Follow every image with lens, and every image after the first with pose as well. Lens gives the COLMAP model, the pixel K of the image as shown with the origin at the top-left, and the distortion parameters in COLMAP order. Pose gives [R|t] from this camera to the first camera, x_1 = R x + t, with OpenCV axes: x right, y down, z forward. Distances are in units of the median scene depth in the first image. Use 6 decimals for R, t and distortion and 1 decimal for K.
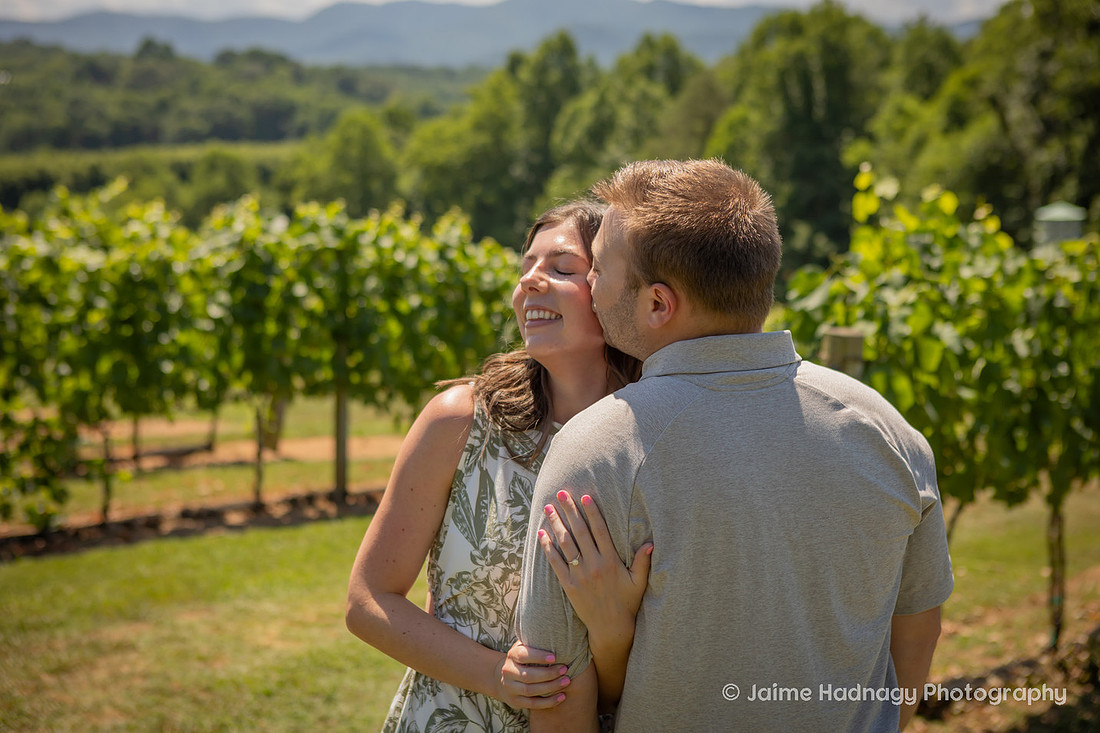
lens RADIAL K [[1626.3, 0, 550.0], [0, 1626.3, 366.5], [0, 0, 1]] dist [0.027693, 0.049112]
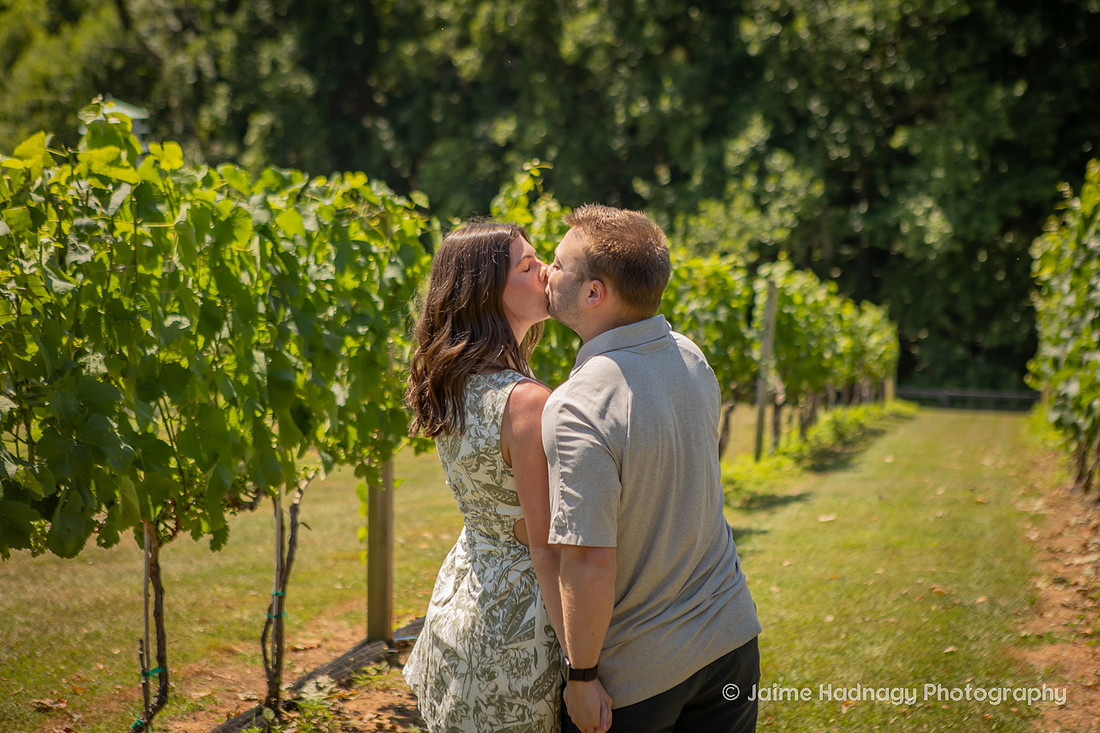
lens RADIAL K [[2143.2, 0, 595.9], [0, 2143.2, 366.2], [0, 0, 1]] dist [0.093670, 0.214764]
pose [[0.893084, -0.073137, 0.443905, 0.018144], [0.069412, 0.997283, 0.024663, 0.000117], [-0.444503, 0.008786, 0.895734, 0.026391]]
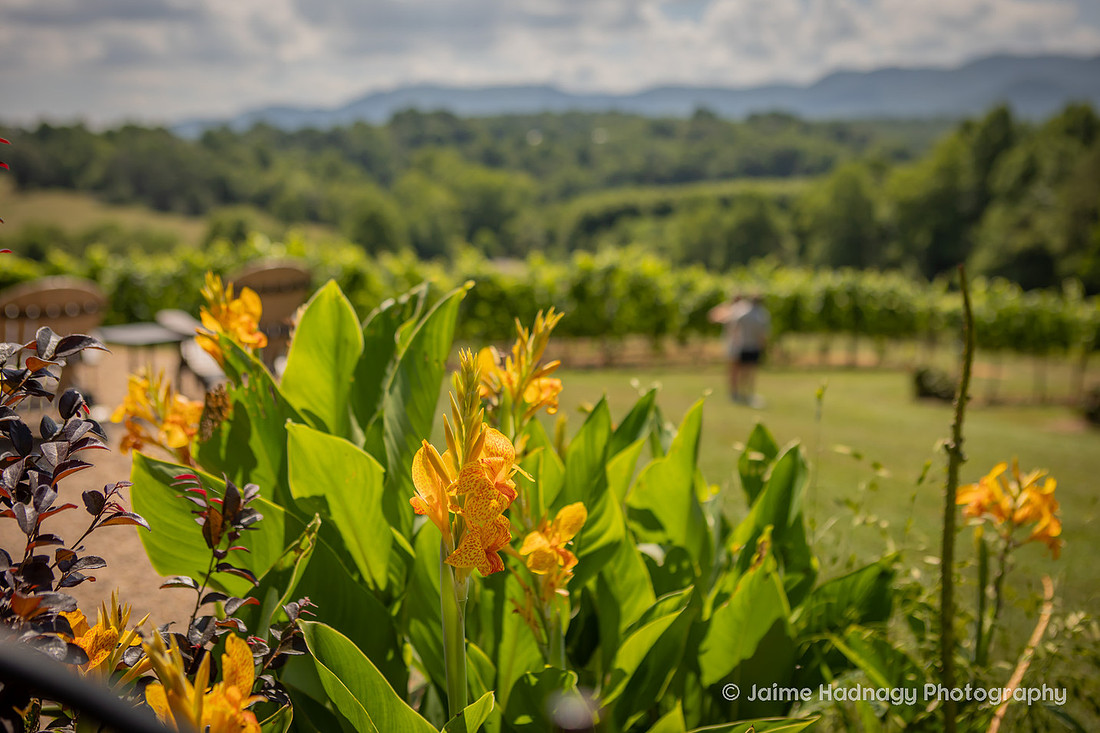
lens RADIAL K [[1216.5, 0, 550.0], [0, 1216.5, 366.5], [0, 0, 1]] dist [-0.065241, 0.134738]
pose [[0.937857, 0.038205, -0.344911, 0.012769], [-0.030818, 0.999164, 0.026878, 0.003615], [0.345649, -0.014578, 0.938250, -0.135314]]
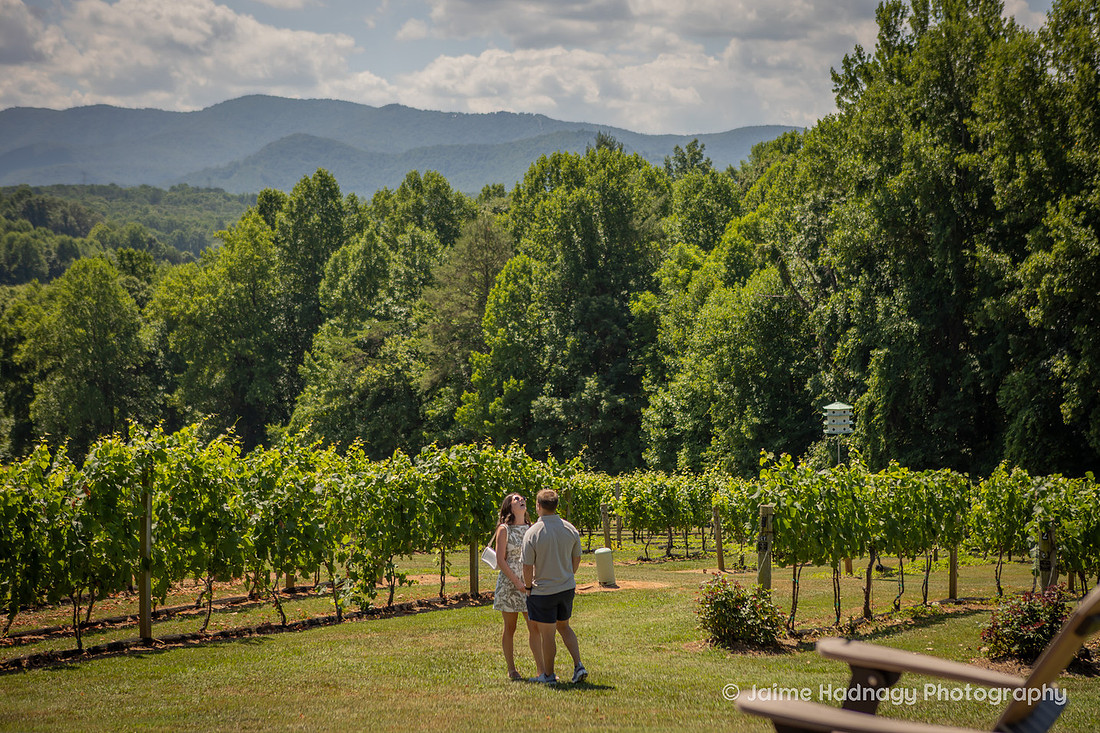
lens RADIAL K [[1894.5, 0, 578.3], [0, 1894.5, 385.5], [0, 0, 1]] dist [0.079220, 0.046857]
pose [[0.986628, -0.025688, 0.160953, -0.035979], [0.037581, 0.996747, -0.071291, -0.000250], [-0.158598, 0.076387, 0.984384, -0.121320]]
